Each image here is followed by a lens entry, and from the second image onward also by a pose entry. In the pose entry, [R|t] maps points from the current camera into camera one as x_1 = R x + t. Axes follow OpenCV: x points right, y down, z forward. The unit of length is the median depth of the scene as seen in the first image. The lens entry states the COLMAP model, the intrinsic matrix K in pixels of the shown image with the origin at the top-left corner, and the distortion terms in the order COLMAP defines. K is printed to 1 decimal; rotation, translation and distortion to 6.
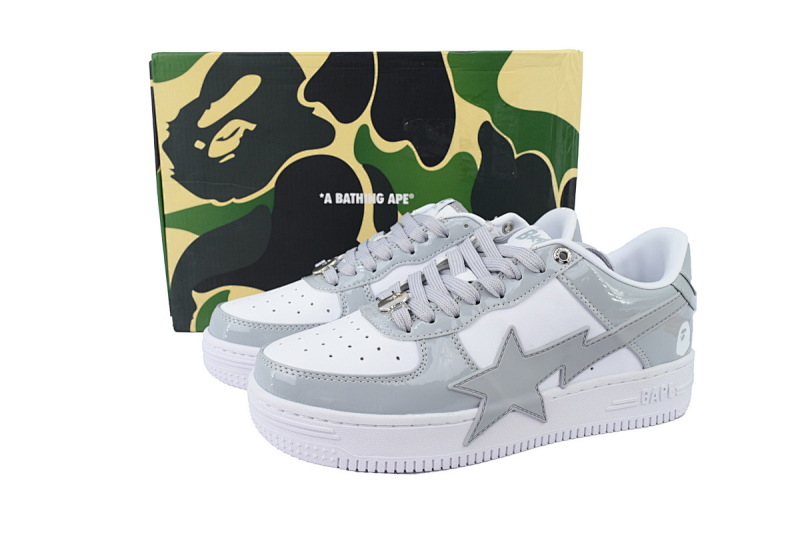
lens RADIAL K [[674.5, 0, 400.9], [0, 674.5, 268.7], [0, 0, 1]] dist [0.000476, 0.002093]
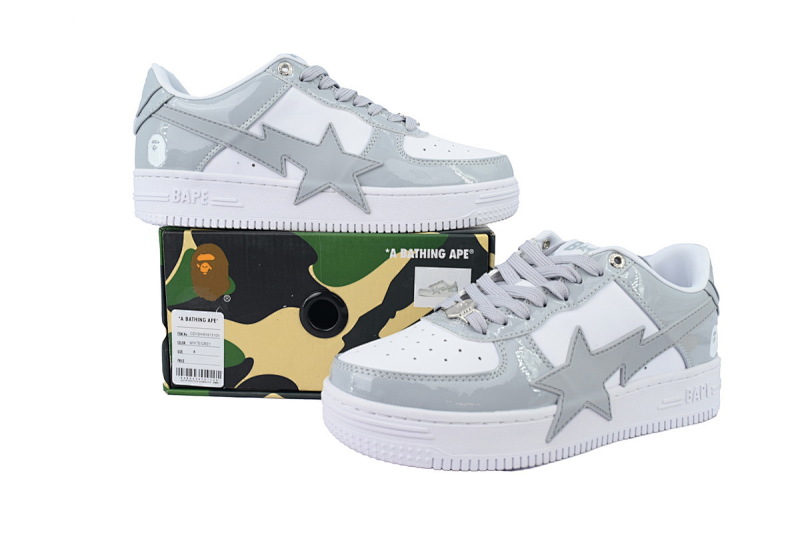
lens RADIAL K [[674.5, 0, 399.3], [0, 674.5, 266.9], [0, 0, 1]] dist [0.000476, 0.002093]
pose [[0.988566, -0.011065, 0.150382, -0.269800], [0.028496, 0.993042, -0.114262, 0.104896], [-0.148071, 0.117241, 0.982003, -0.004388]]
